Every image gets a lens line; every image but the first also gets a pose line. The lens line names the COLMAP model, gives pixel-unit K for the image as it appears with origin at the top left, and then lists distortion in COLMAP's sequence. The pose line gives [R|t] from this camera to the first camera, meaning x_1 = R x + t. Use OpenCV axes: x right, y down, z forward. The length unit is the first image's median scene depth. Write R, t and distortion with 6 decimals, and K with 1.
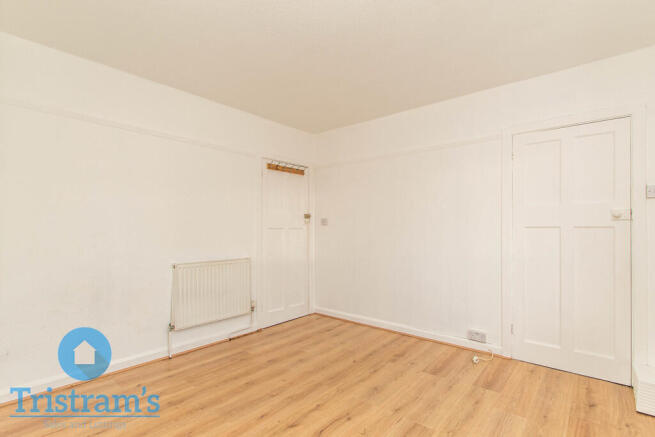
lens RADIAL K [[308.4, 0, 330.6], [0, 308.4, 228.3], [0, 0, 1]] dist [0.002292, 0.000600]
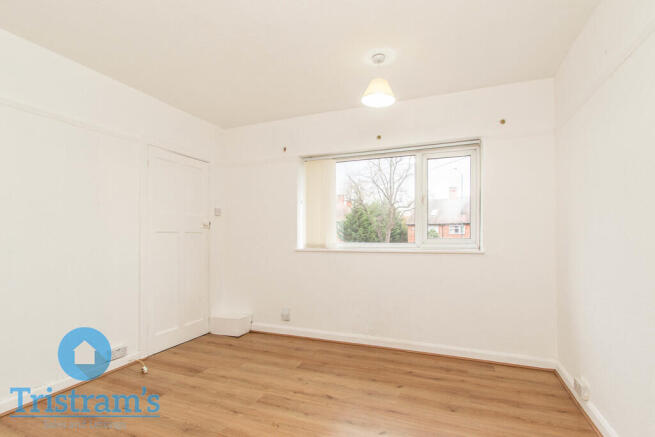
lens RADIAL K [[308.4, 0, 330.6], [0, 308.4, 228.3], [0, 0, 1]] dist [0.002292, 0.000600]
pose [[-0.287420, 0.016111, 0.957669, -0.754565], [0.000393, 0.999860, -0.016703, 0.001511], [-0.957804, -0.004425, -0.287387, 0.876664]]
